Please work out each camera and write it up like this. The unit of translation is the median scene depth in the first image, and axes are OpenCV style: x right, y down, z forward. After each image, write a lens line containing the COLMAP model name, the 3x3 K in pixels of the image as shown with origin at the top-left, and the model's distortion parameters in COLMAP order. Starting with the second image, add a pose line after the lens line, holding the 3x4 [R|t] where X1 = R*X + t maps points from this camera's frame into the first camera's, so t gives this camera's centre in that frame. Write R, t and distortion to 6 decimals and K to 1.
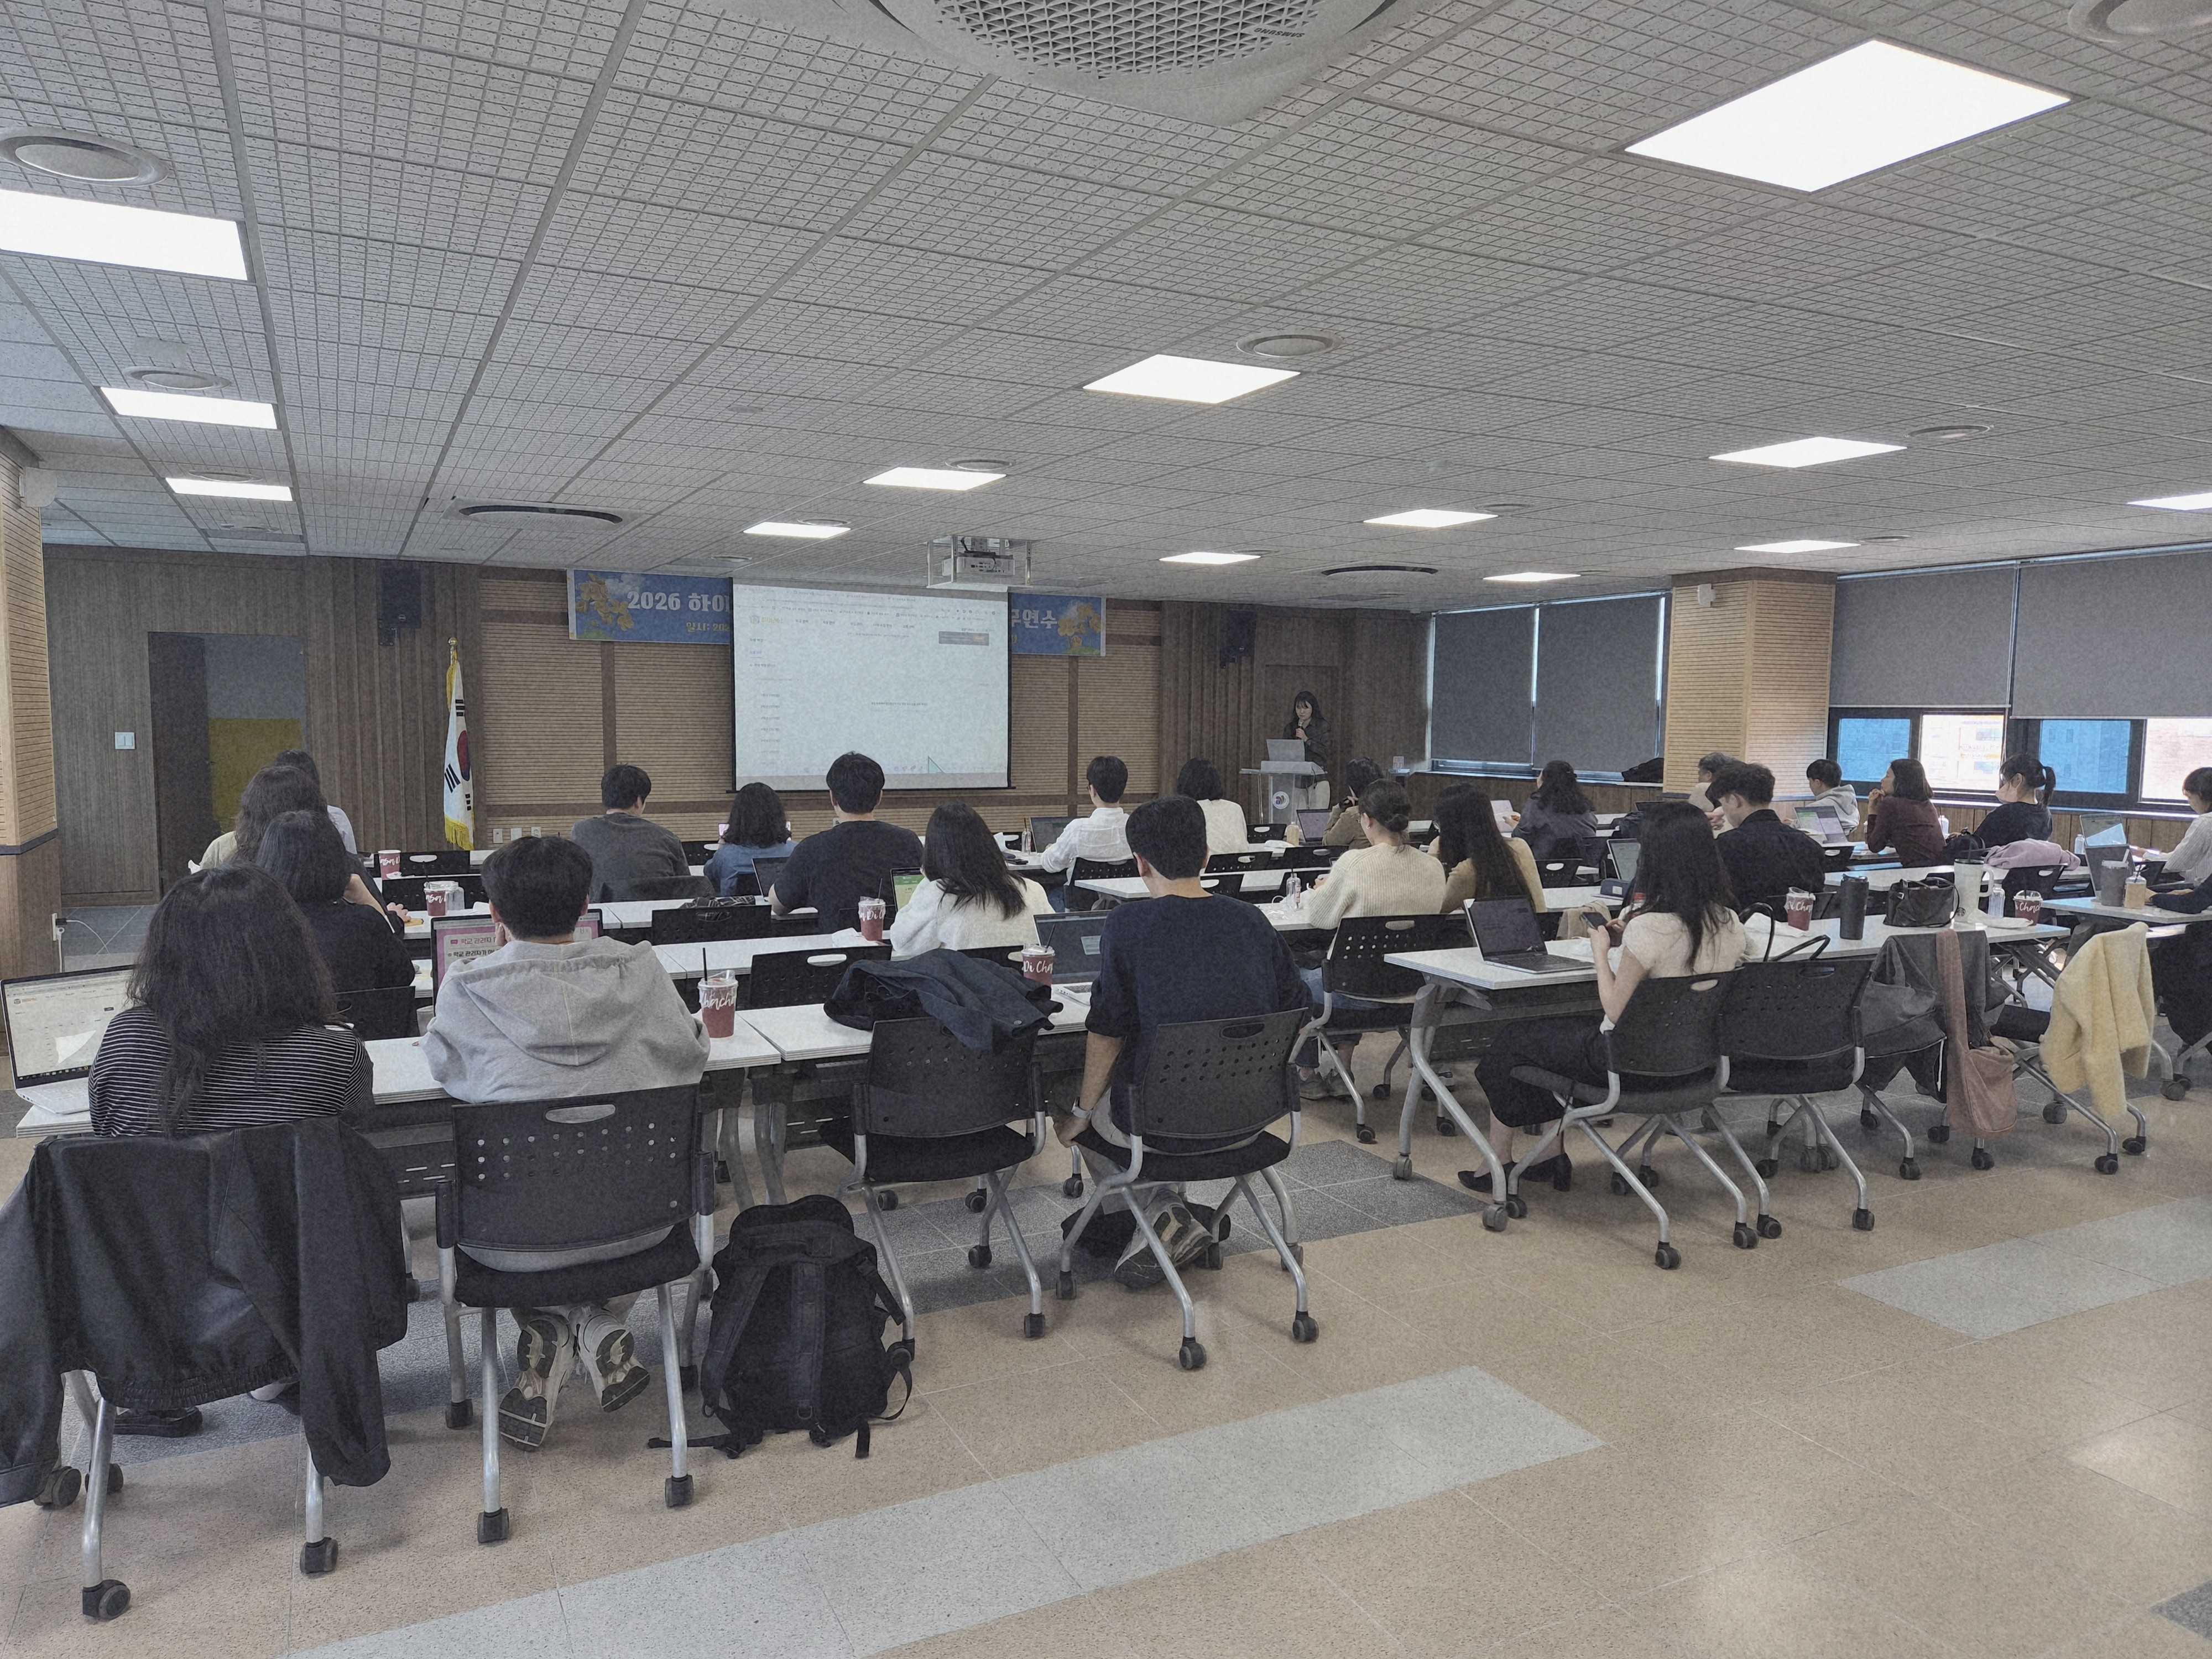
lens RADIAL K [[1498.1, 0, 1106.0], [0, 1498.1, 829.5], [0, 0, 1]] dist [0.063918, -0.058505]
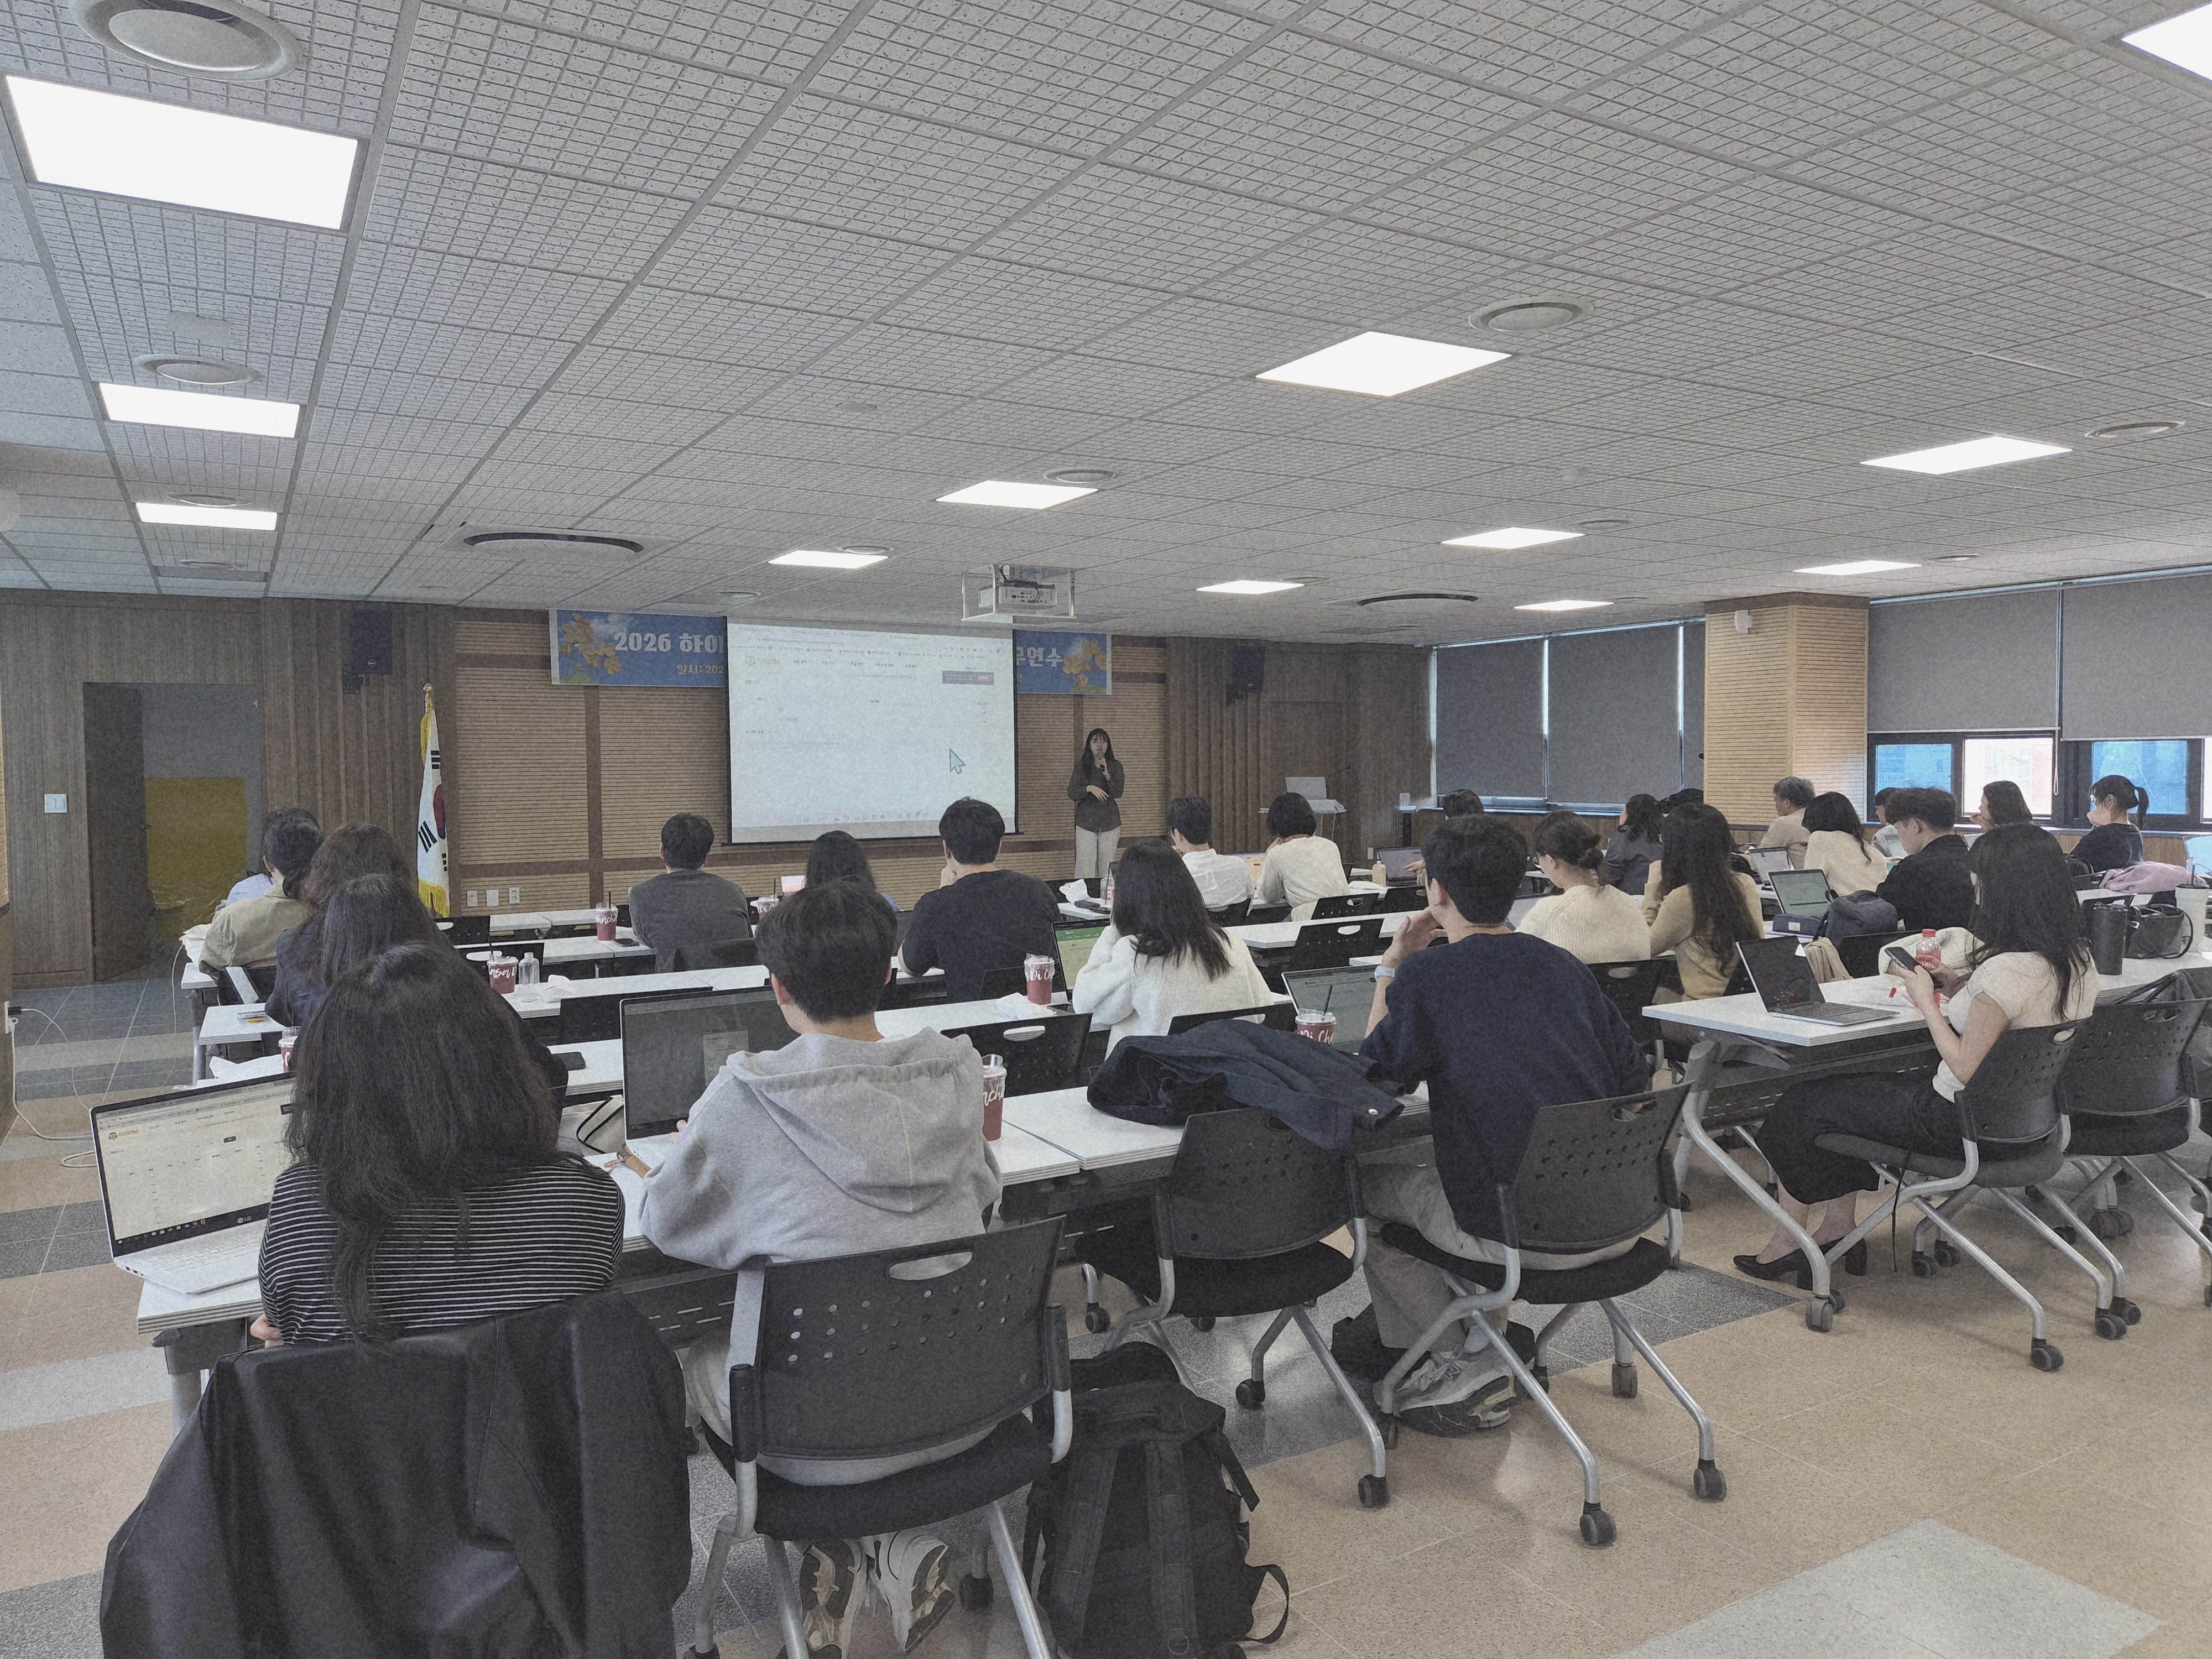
lens RADIAL K [[1494.9, 0, 1125.8], [0, 1494.9, 803.8], [0, 0, 1]] dist [0.062738, -0.058682]
pose [[0.997436, -0.020600, 0.068531, -0.109200], [0.023886, 0.998587, -0.047470, -0.000430], [-0.067457, 0.048985, 0.996519, 0.090584]]
